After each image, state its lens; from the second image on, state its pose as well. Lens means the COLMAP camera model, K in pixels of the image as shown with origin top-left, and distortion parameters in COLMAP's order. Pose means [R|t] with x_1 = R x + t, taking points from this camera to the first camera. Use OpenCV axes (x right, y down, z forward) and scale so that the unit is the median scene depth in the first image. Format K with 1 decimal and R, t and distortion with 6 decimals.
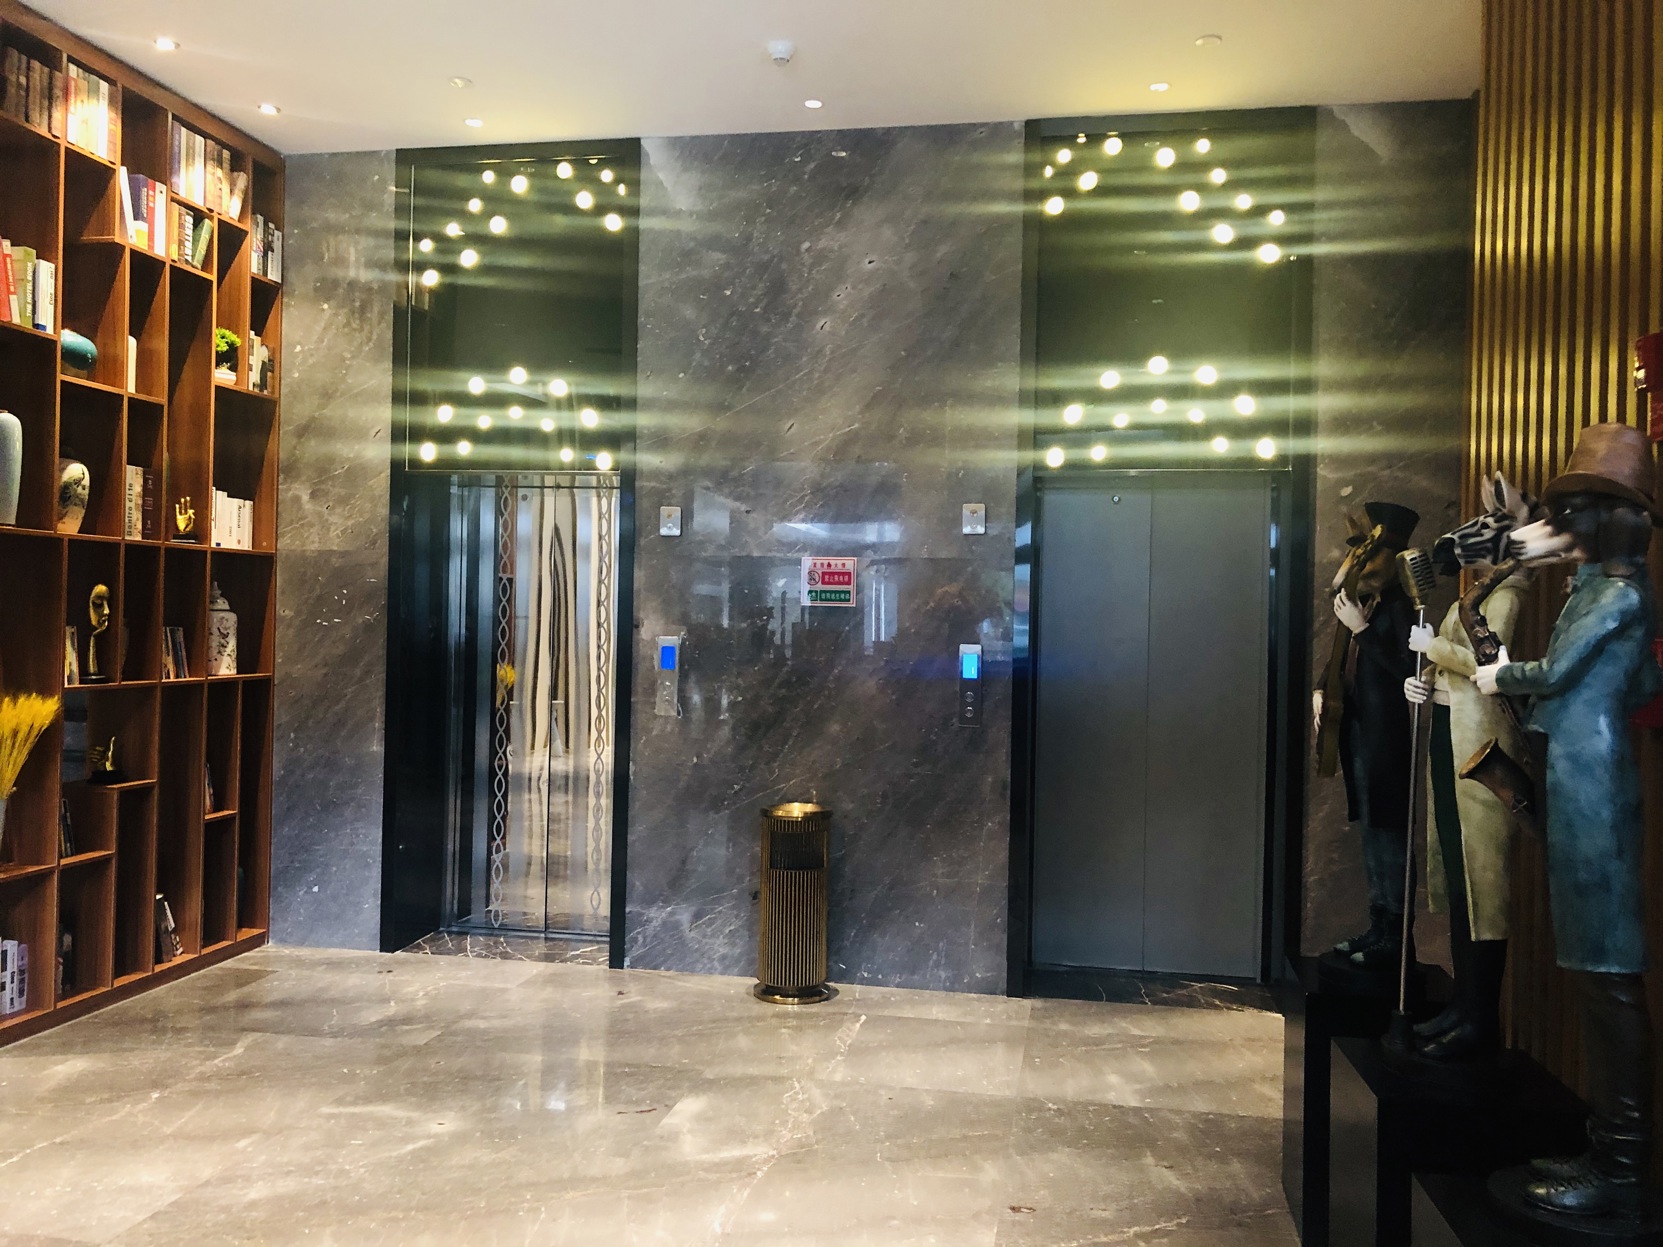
lens RADIAL K [[1352.5, 0, 831.5], [0, 1352.5, 623.5], [0, 0, 1]] dist [-0.003281, -0.061312]
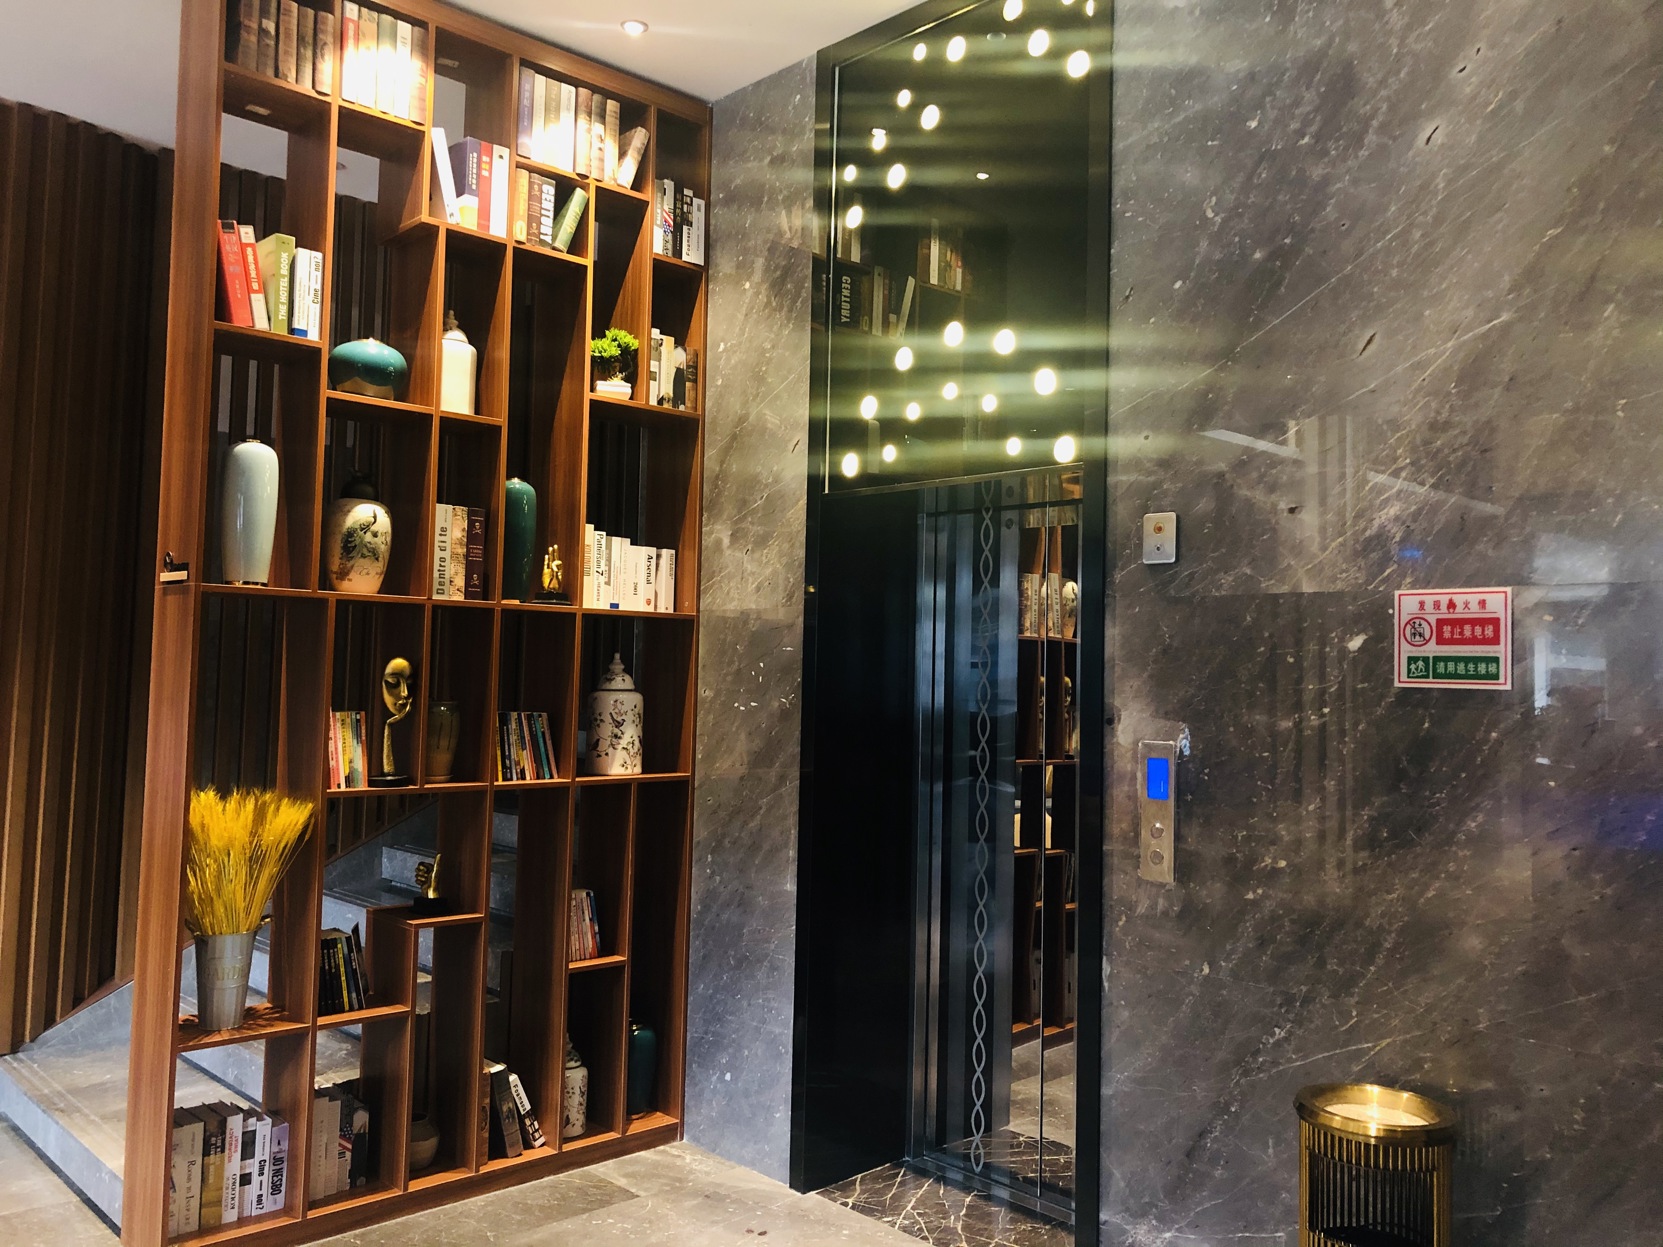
lens RADIAL K [[1341.1, 0, 830.2], [0, 1341.1, 601.1], [0, 0, 1]] dist [0.035251, -0.048507]
pose [[0.804072, -0.034907, -0.593507, 0.106728], [-0.007381, 0.997612, -0.068673, -0.009118], [0.594486, 0.059599, 0.801894, 0.465173]]
